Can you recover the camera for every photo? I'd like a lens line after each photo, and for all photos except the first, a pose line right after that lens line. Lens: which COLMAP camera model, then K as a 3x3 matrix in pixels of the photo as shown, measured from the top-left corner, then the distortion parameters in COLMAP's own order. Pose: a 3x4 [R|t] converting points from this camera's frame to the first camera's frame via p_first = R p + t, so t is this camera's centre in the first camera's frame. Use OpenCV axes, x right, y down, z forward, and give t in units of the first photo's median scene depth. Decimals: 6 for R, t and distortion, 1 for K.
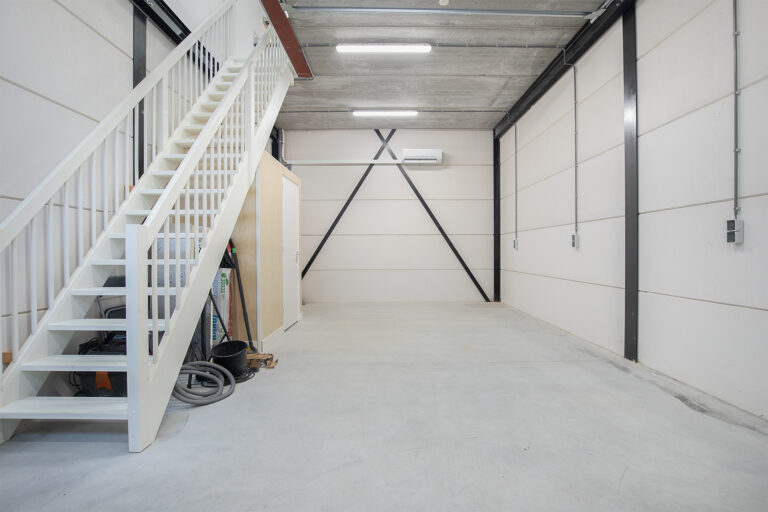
lens RADIAL K [[365.3, 0, 384.0], [0, 365.3, 256.0], [0, 0, 1]] dist [-0.031081, 0.000348]
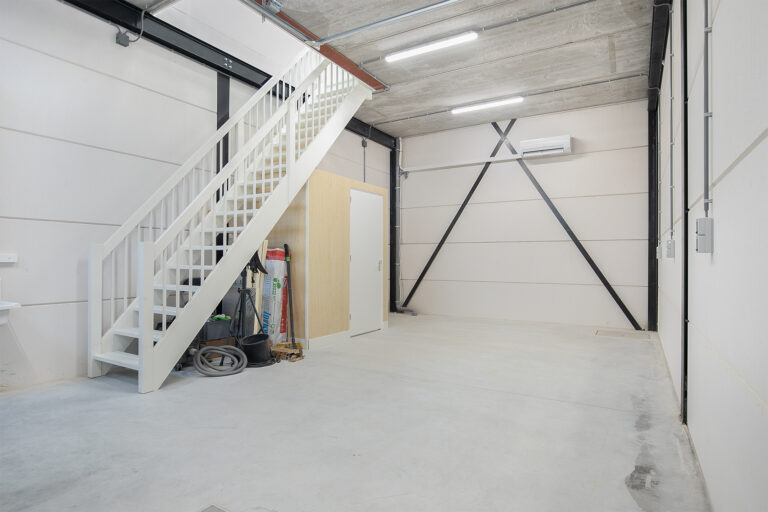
lens RADIAL K [[419.5, 0, 387.4], [0, 419.5, 259.7], [0, 0, 1]] dist [-0.015331, -0.000912]
pose [[0.858826, 0.007646, -0.512210, 0.375733], [-0.014708, 0.999844, -0.009734, -0.002959], [0.512056, 0.015894, 0.858805, 0.005413]]
